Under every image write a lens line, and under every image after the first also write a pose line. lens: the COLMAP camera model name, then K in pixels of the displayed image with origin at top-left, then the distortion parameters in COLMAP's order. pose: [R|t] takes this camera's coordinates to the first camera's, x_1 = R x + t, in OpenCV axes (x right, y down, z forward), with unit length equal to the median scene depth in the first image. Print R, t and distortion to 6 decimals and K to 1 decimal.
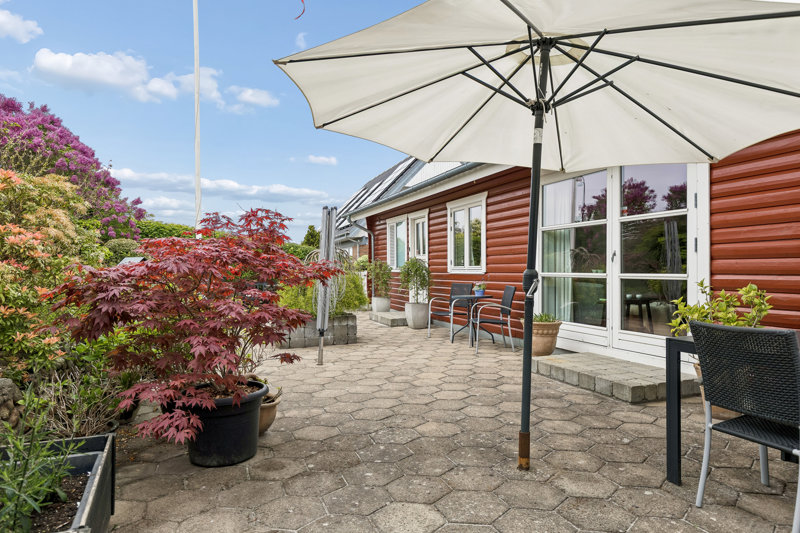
lens RADIAL K [[513.4, 0, 399.1], [0, 513.4, 268.8], [0, 0, 1]] dist [-0.002128, 0.002846]
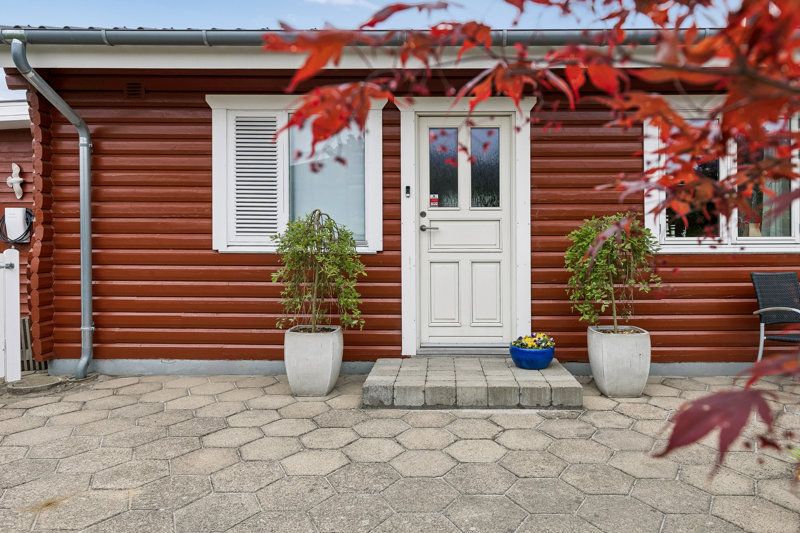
lens RADIAL K [[513.4, 0, 402.2], [0, 513.4, 261.2], [0, 0, 1]] dist [-0.002128, 0.002846]
pose [[0.373580, -0.018461, 0.927414, -0.197972], [-0.009024, 0.999682, 0.023535, 0.004104], [-0.927554, -0.017161, 0.373295, 0.502864]]
